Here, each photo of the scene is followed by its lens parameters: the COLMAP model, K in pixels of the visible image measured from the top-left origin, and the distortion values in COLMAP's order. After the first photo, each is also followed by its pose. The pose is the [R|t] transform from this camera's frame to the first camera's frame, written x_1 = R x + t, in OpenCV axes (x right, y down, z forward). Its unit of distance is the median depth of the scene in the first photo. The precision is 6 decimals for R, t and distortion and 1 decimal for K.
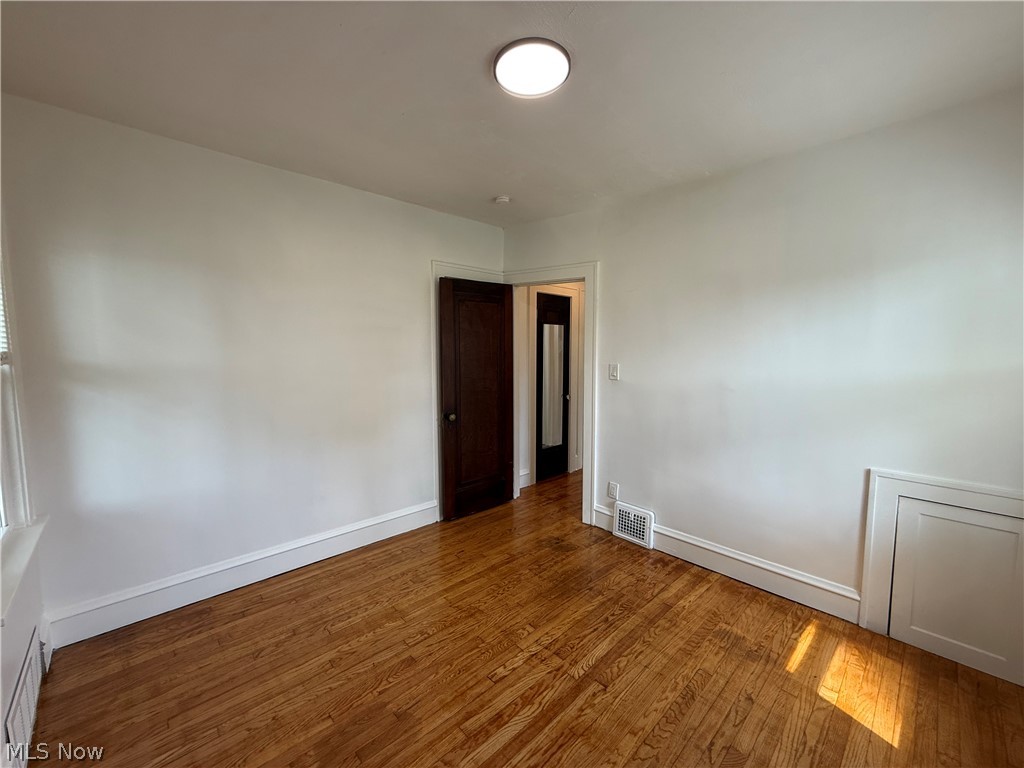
lens RADIAL K [[408.6, 0, 512.0], [0, 408.6, 384.0], [0, 0, 1]] dist [0.001636, 0.000032]
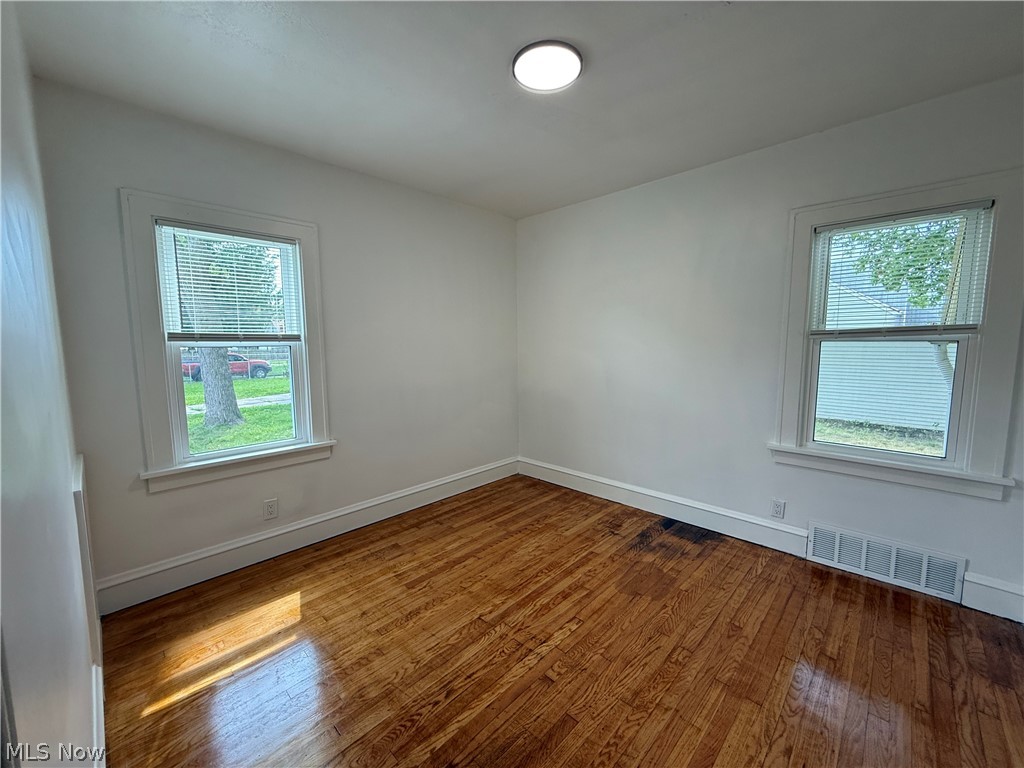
lens RADIAL K [[408.6, 0, 512.0], [0, 408.6, 384.0], [0, 0, 1]] dist [0.001636, 0.000032]
pose [[-0.998929, 0.010359, -0.045088, 0.173163], [0.001666, 0.982028, 0.188726, -0.120632], [0.046232, 0.188449, -0.980994, 1.920065]]
